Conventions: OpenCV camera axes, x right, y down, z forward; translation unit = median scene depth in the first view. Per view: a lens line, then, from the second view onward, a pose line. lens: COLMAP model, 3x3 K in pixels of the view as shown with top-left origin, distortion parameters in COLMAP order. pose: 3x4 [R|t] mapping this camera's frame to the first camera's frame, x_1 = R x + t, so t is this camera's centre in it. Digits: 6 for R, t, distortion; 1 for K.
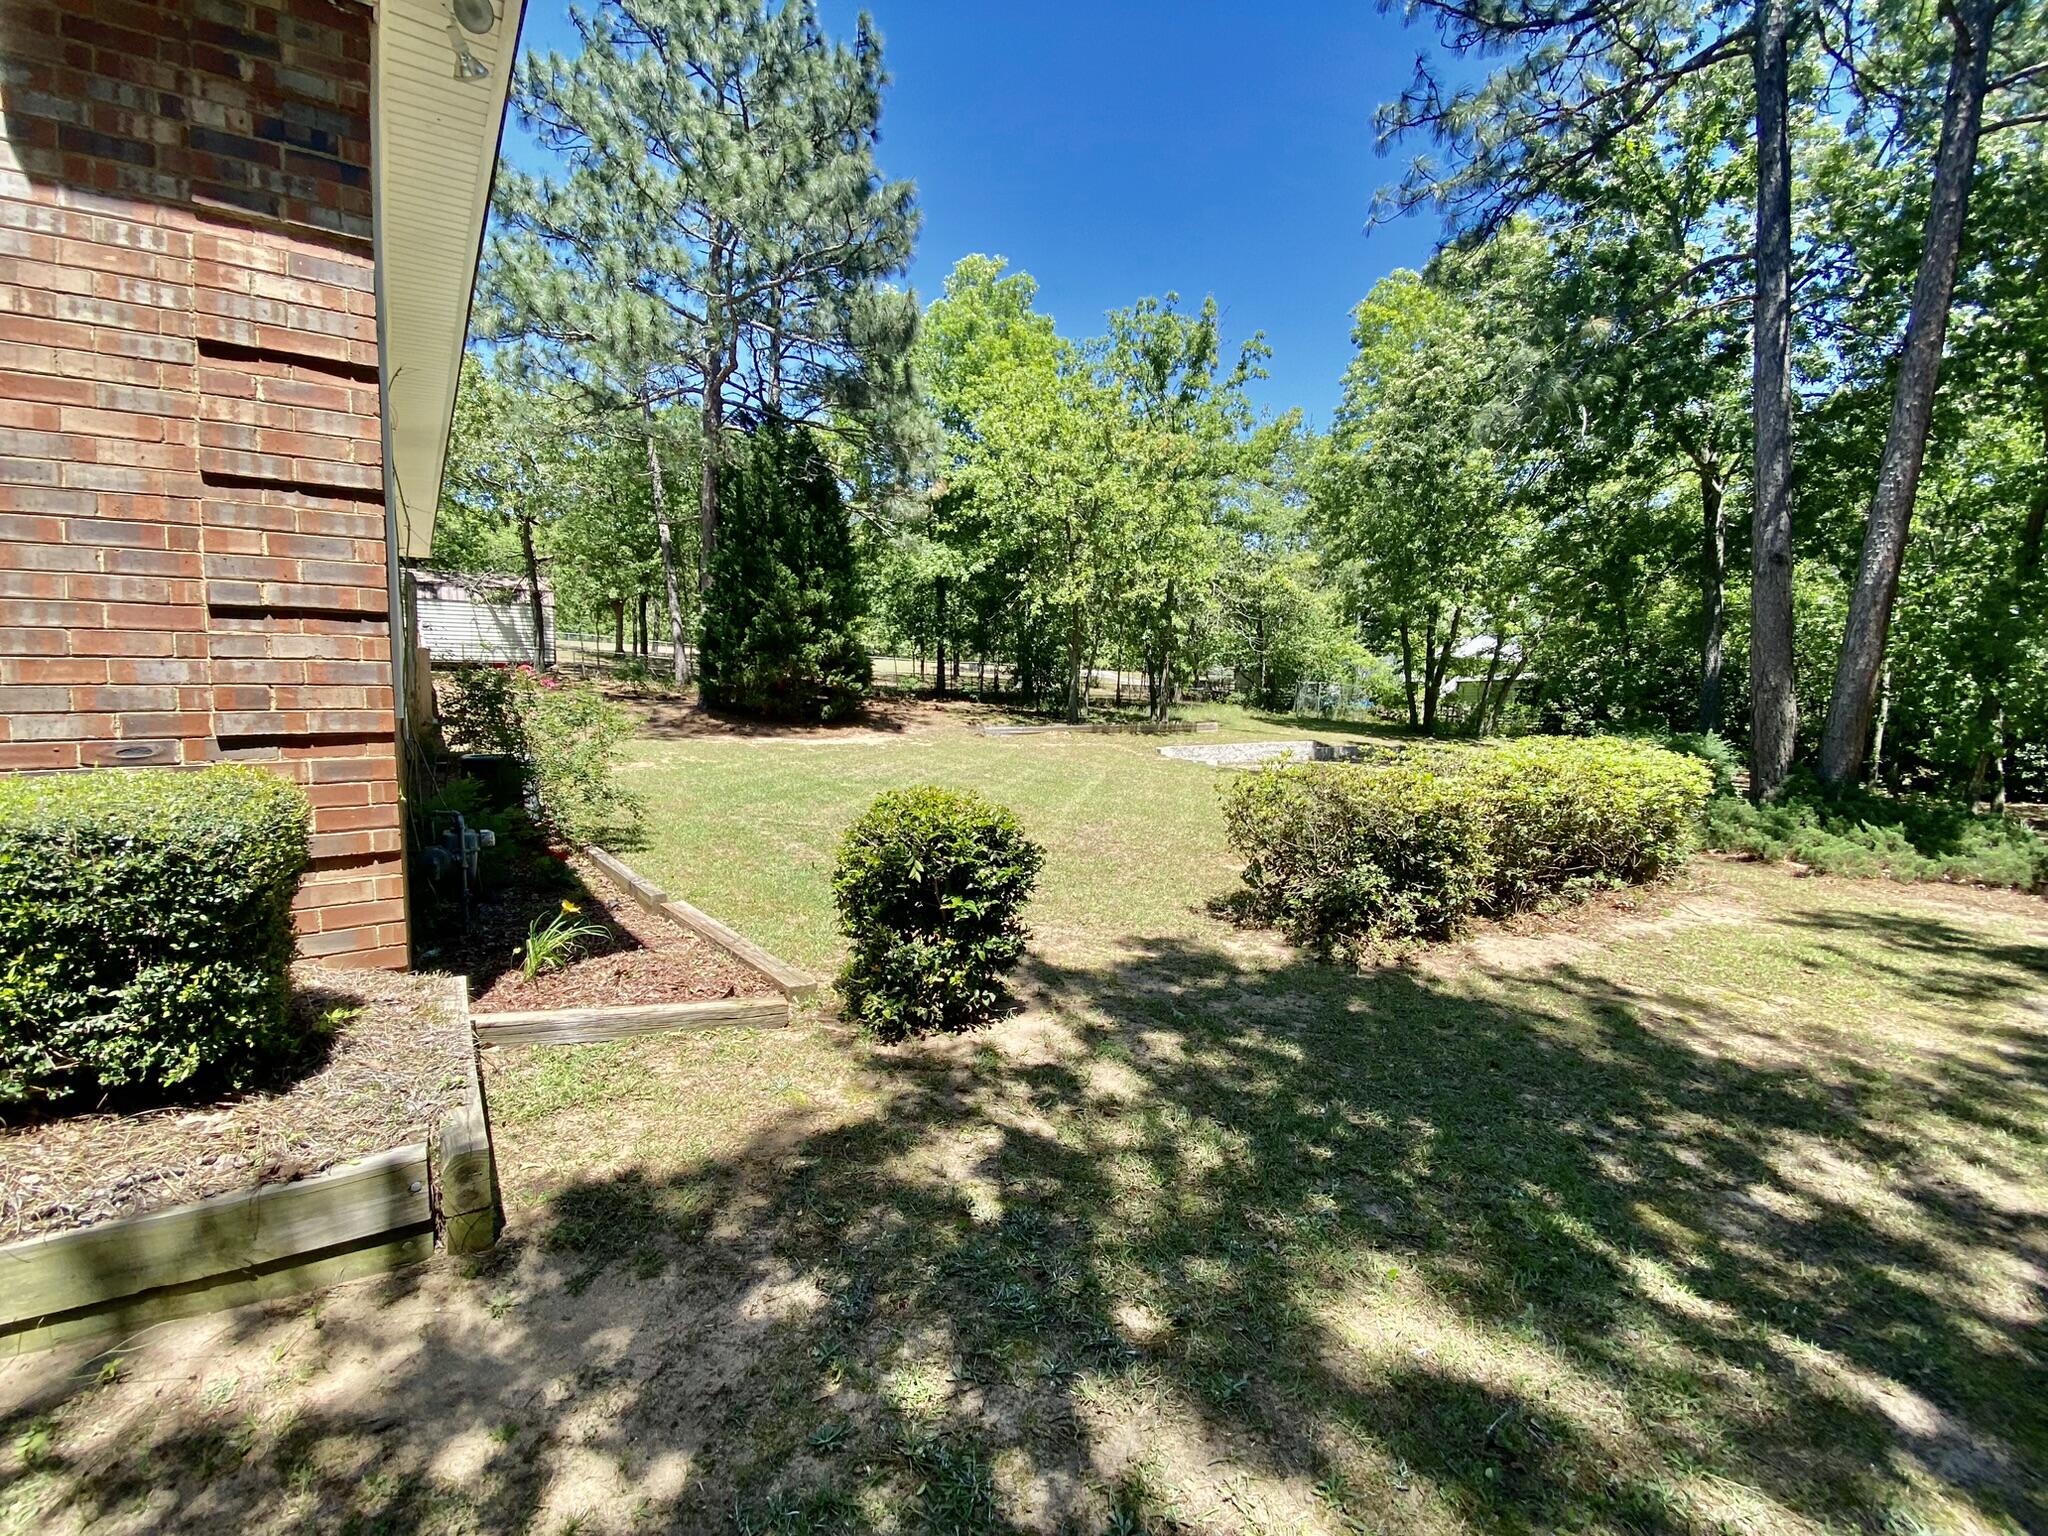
lens RADIAL K [[822.3, 0, 1017.8], [0, 822.3, 764.5], [0, 0, 1]] dist [0.030245, -0.027242]
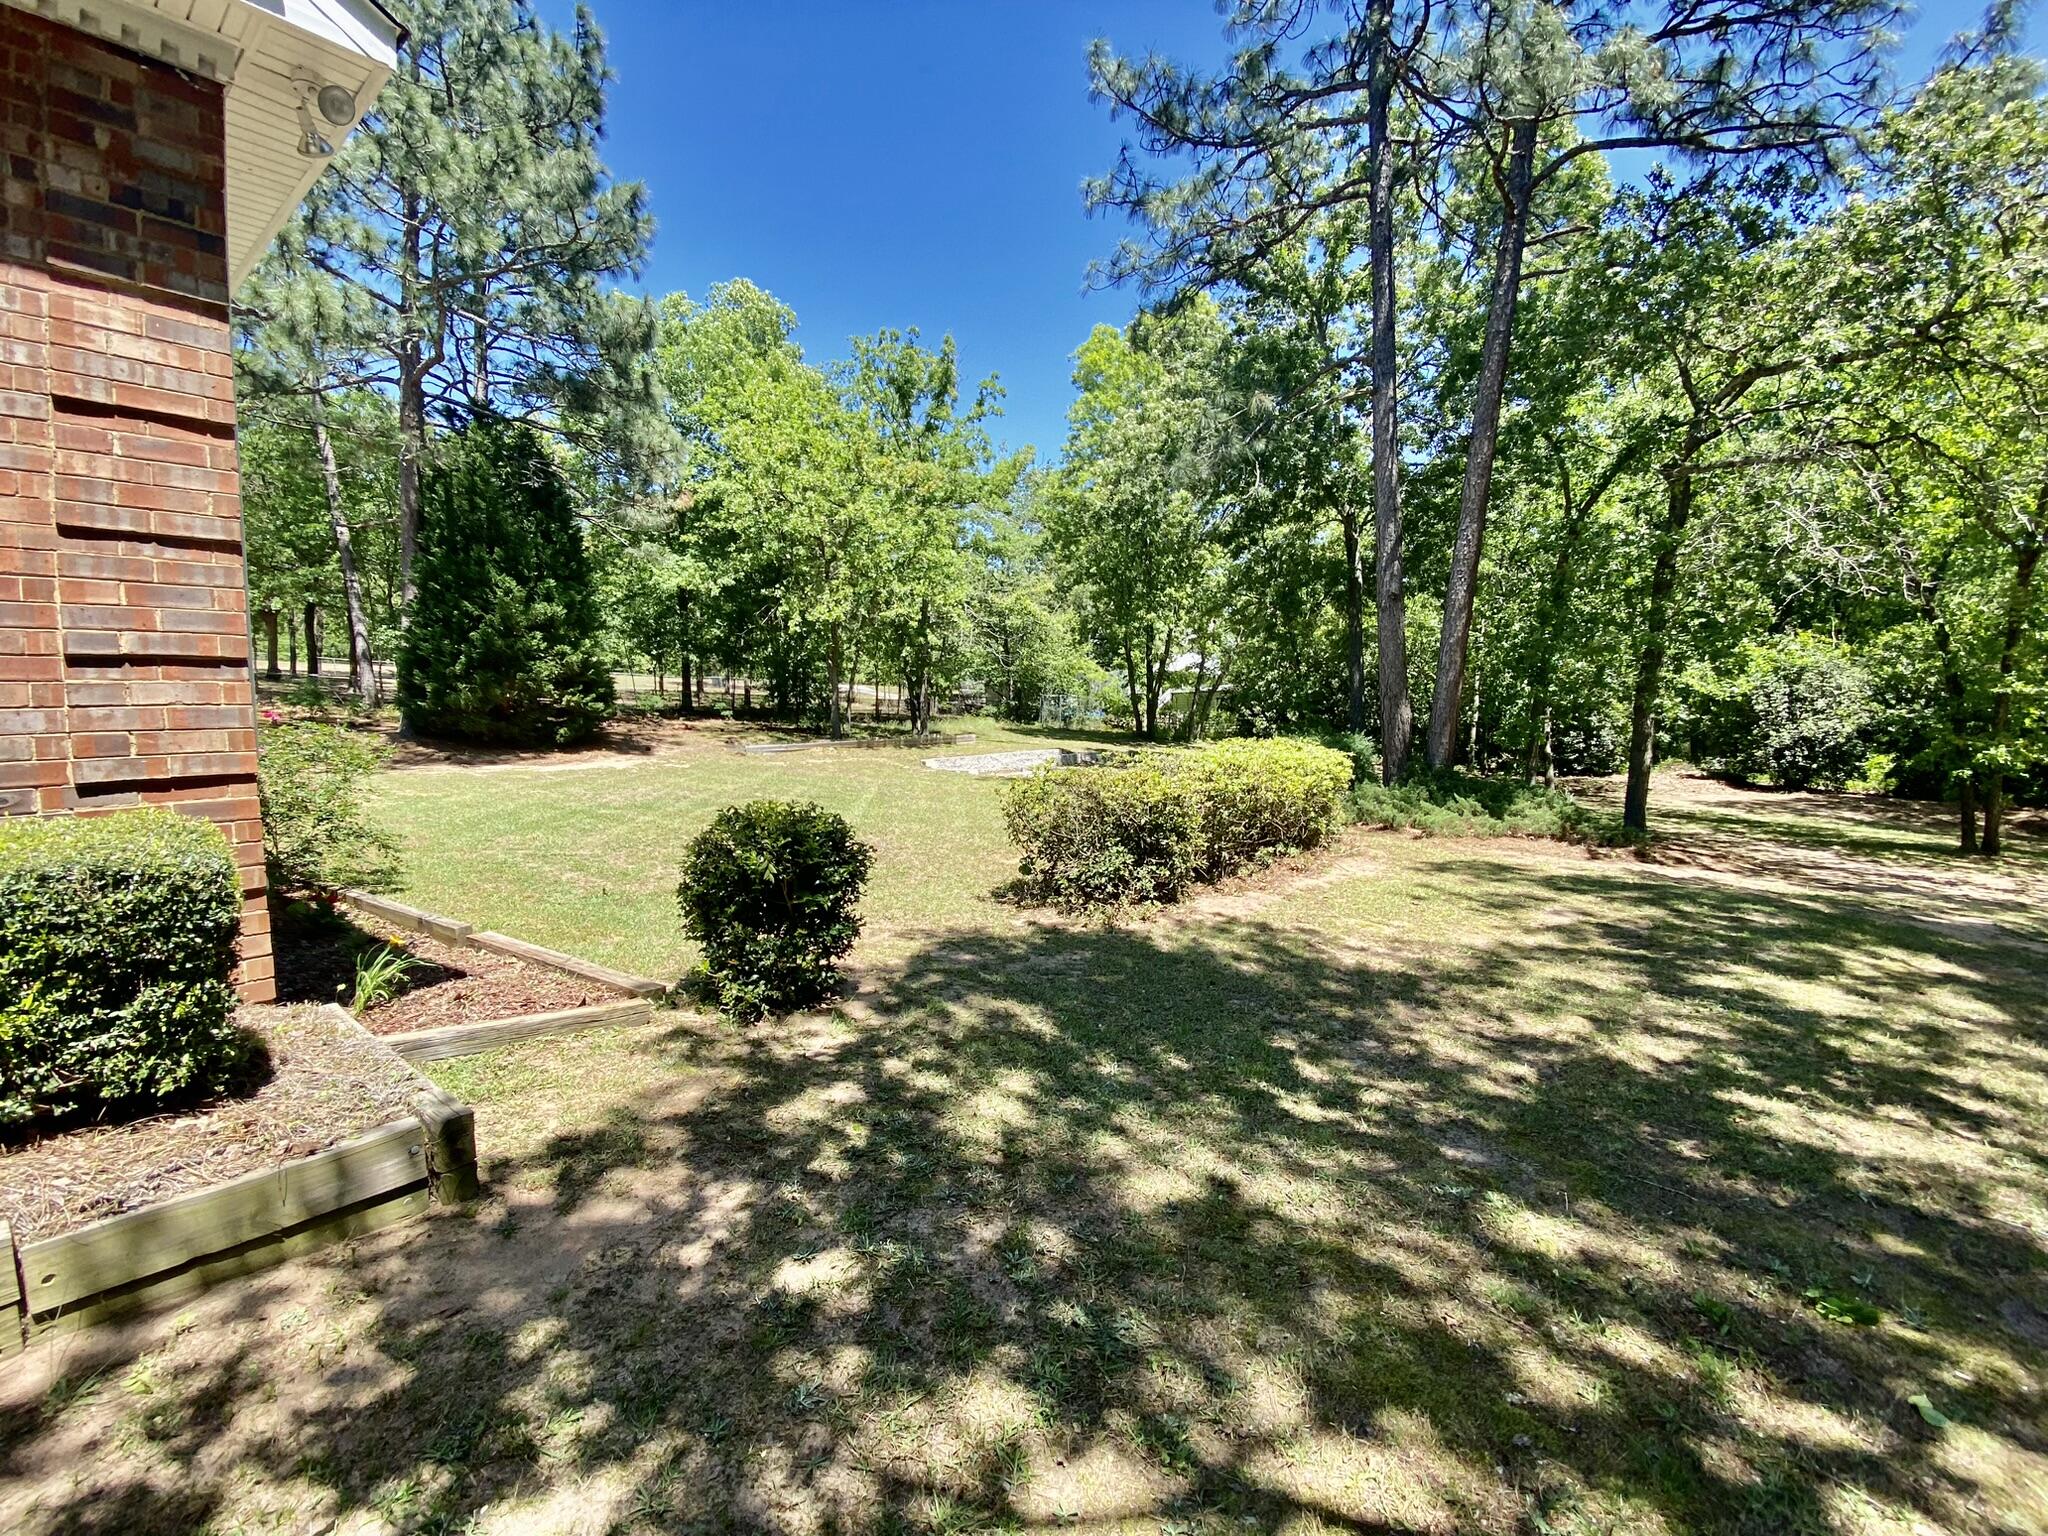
lens RADIAL K [[822.3, 0, 1017.8], [0, 822.3, 764.5], [0, 0, 1]] dist [0.030245, -0.027242]
pose [[0.955090, -0.039592, 0.293660, -0.033607], [0.044174, 0.998983, -0.008983, 0.000482], [-0.293006, 0.021552, 0.955868, -0.061505]]
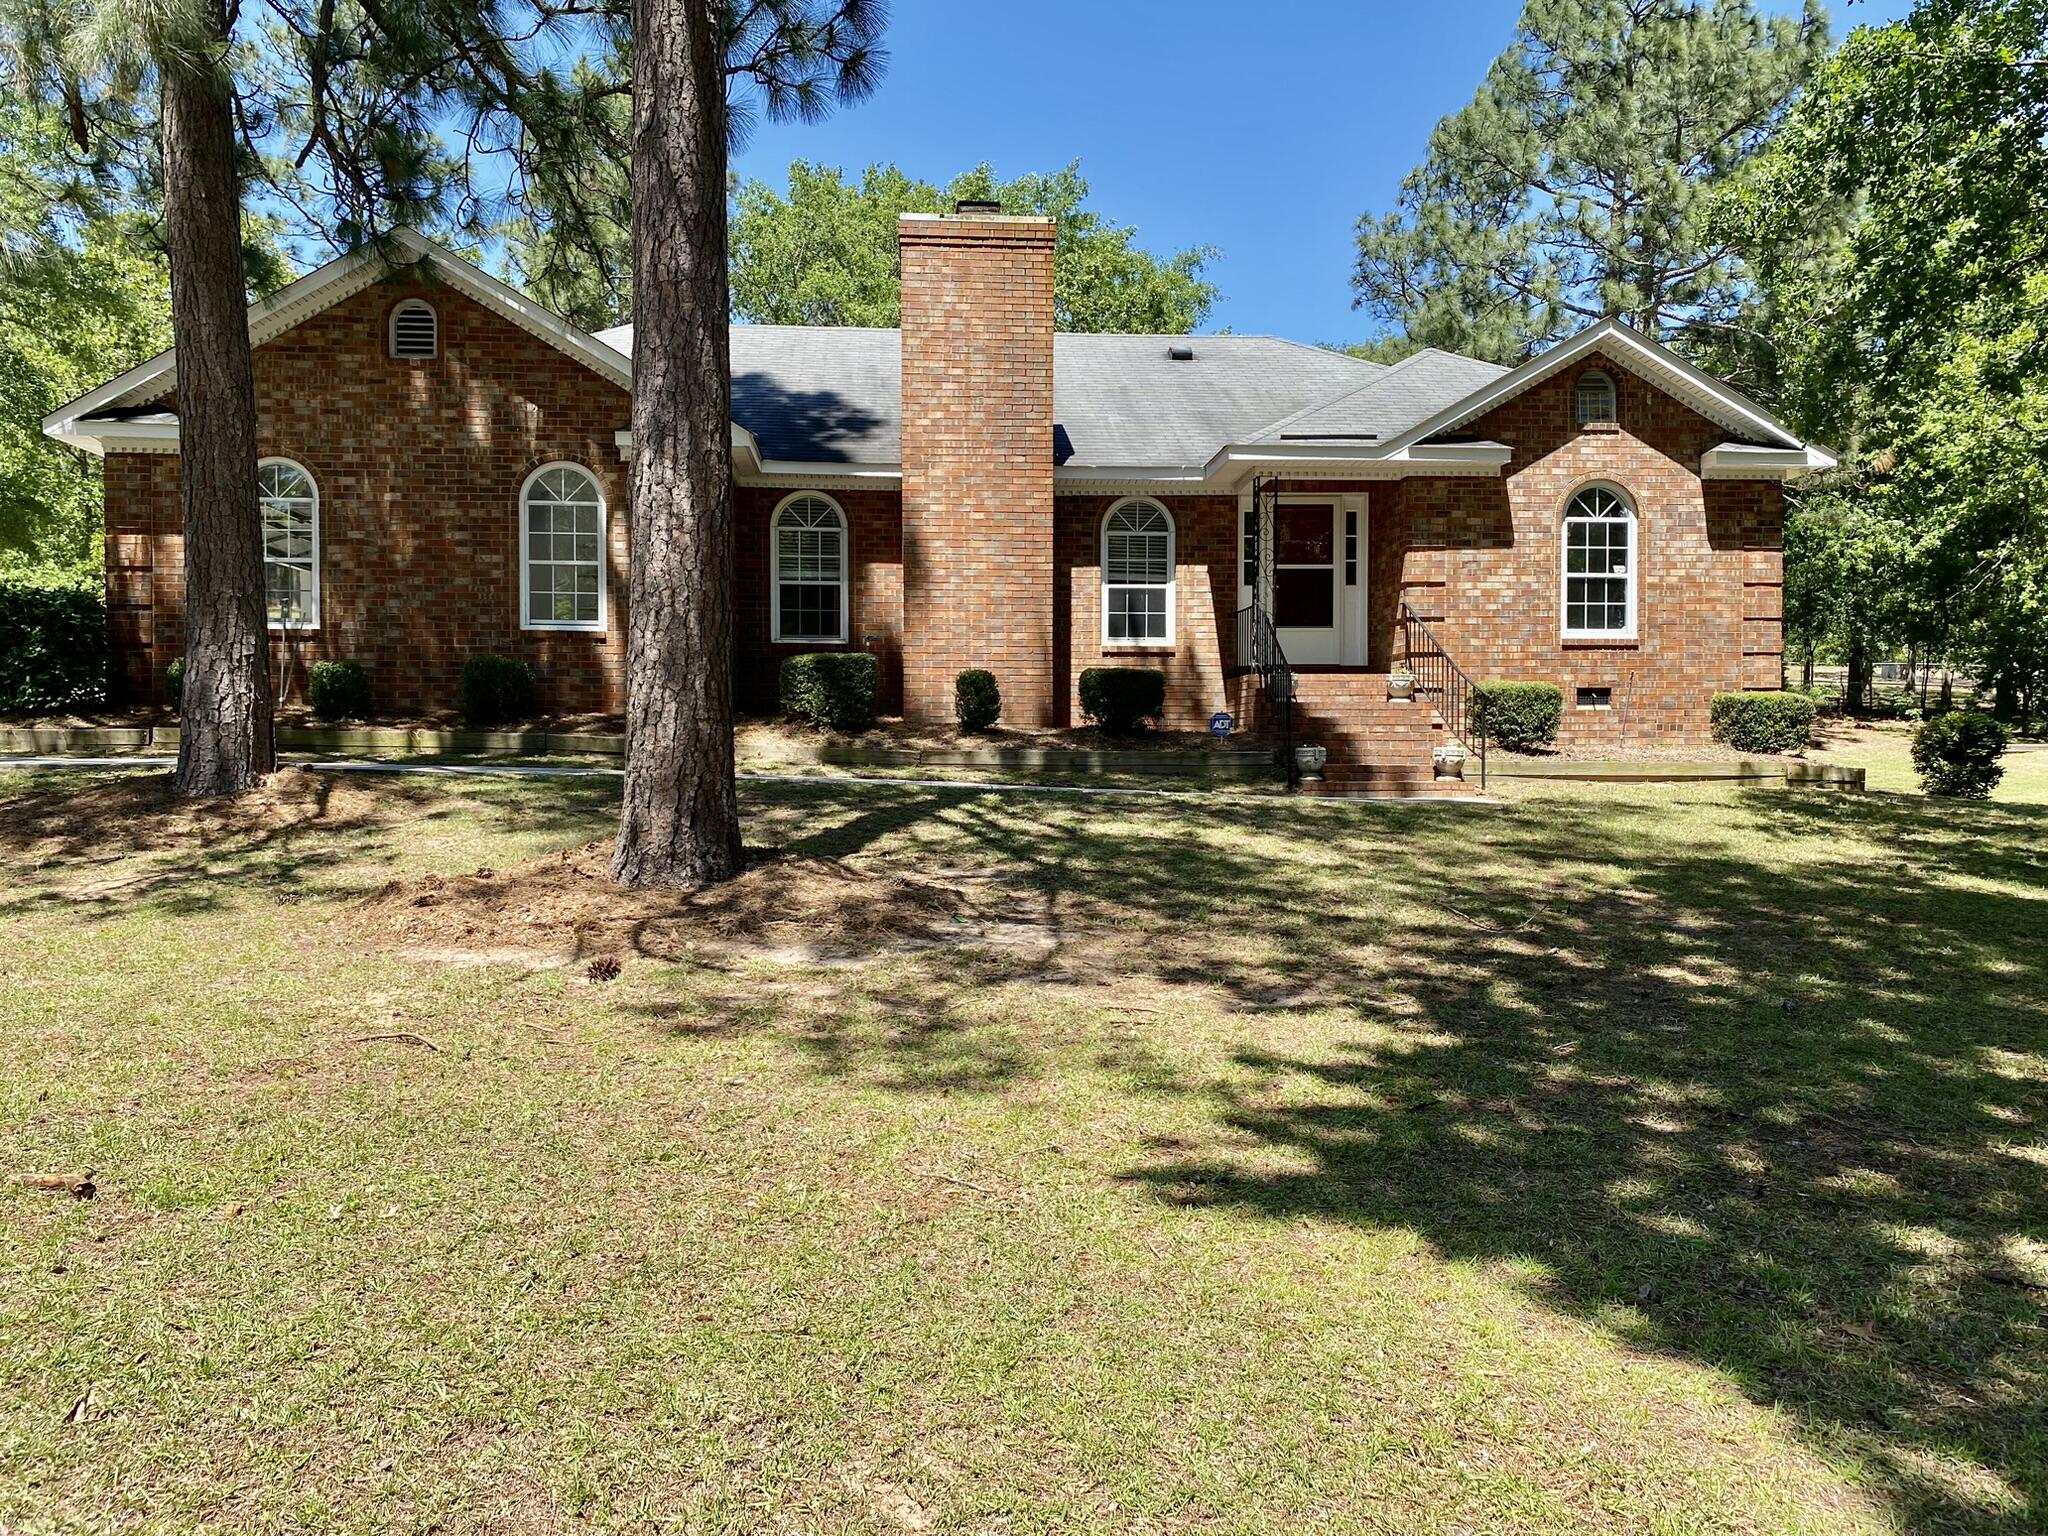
lens RADIAL K [[1554.0, 0, 1018.1], [0, 1554.0, 767.2], [0, 0, 1]] dist [-0.006175, 0.027184]
pose [[0.850396, 0.008916, -0.526067, -0.013581], [-0.042034, 0.997812, -0.051038, 0.171029], [0.524461, 0.065516, 0.848910, -1.386815]]
